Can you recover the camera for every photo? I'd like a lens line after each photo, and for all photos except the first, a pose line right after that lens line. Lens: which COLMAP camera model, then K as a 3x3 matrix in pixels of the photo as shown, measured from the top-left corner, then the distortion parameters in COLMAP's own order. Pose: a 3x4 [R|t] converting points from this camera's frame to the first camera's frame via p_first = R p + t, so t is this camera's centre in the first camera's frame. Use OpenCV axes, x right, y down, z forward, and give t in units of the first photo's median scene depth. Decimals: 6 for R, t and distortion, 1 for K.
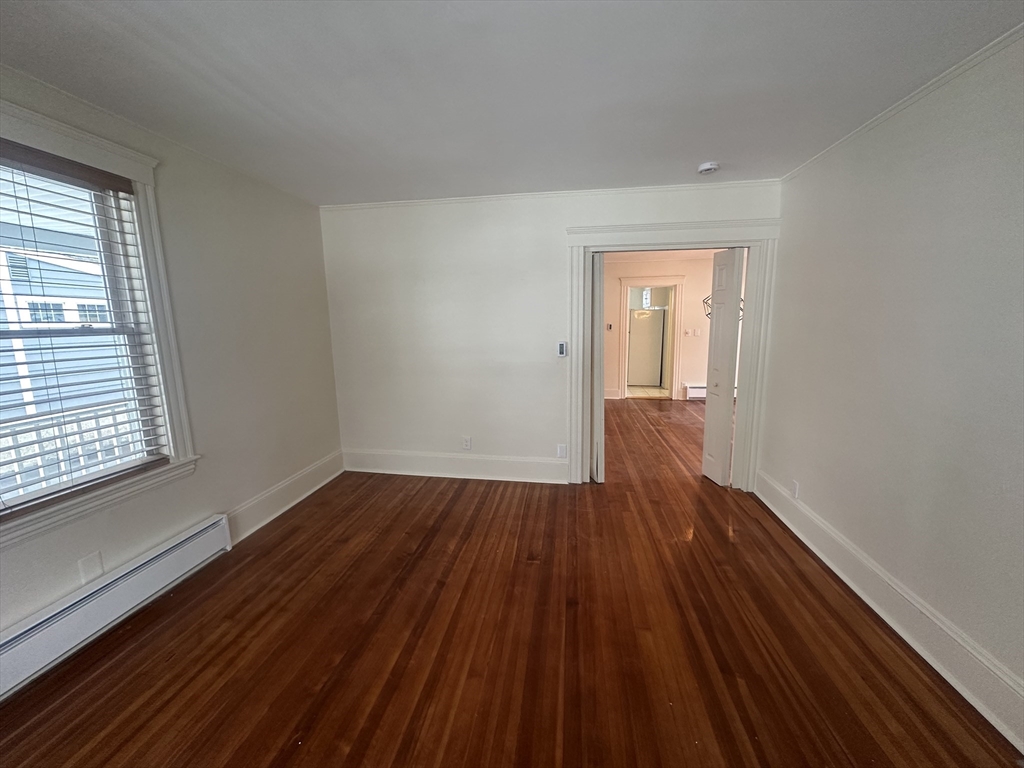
lens RADIAL K [[403.8, 0, 512.0], [0, 403.8, 384.0], [0, 0, 1]] dist [-0.002821, 0.000133]
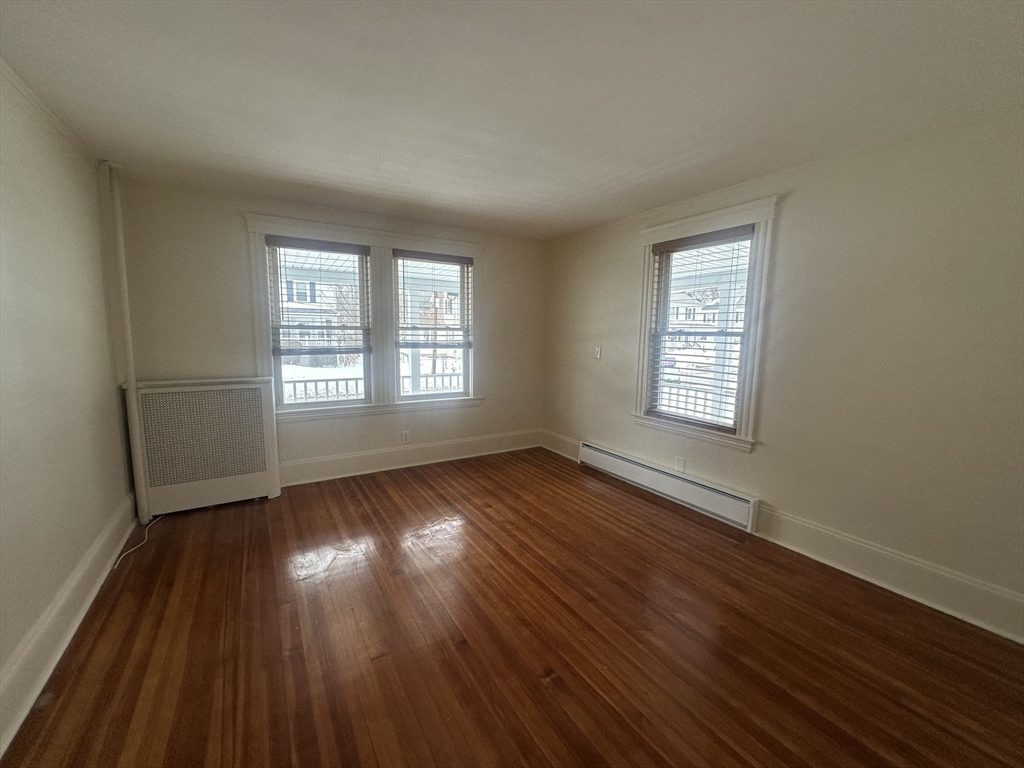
lens RADIAL K [[403.8, 0, 512.0], [0, 403.8, 384.0], [0, 0, 1]] dist [-0.002821, 0.000133]
pose [[-0.760244, 0.081842, -0.644462, 0.491318], [-0.106304, 0.962988, 0.247696, -0.192641], [0.640881, 0.256818, -0.723406, 1.310278]]
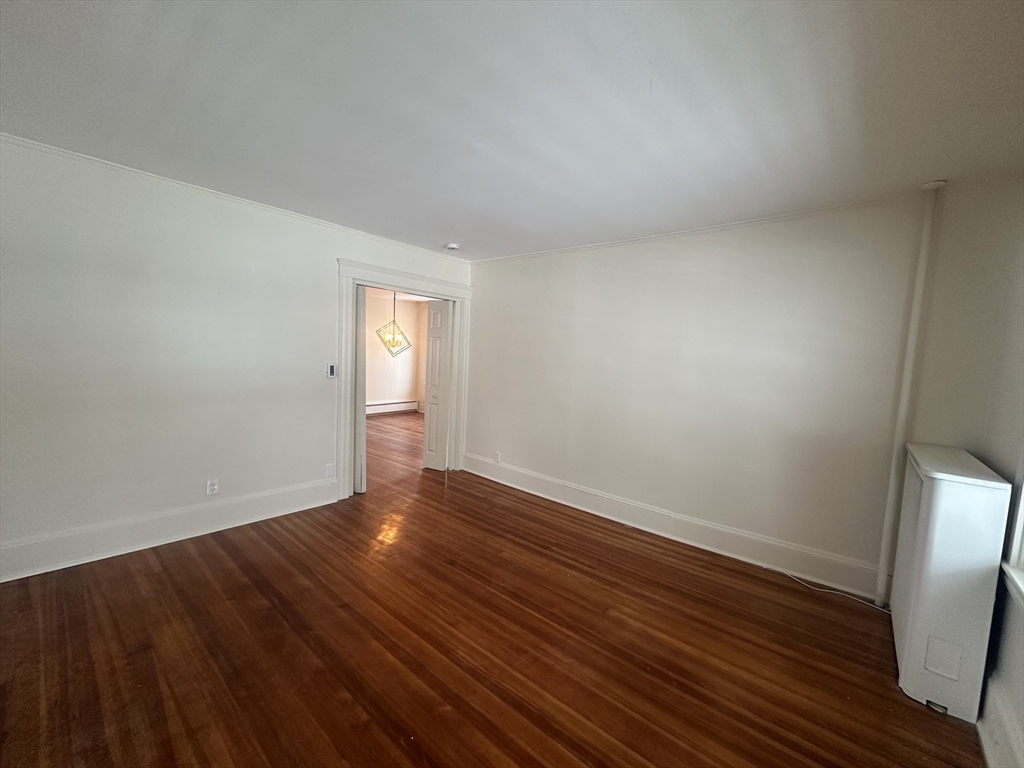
lens RADIAL K [[403.8, 0, 512.0], [0, 403.8, 384.0], [0, 0, 1]] dist [-0.002821, 0.000133]
pose [[0.530502, -0.029249, 0.847179, -0.705696], [0.081549, 0.996530, -0.016661, 0.004978], [-0.843752, 0.077925, 0.531046, 0.083360]]
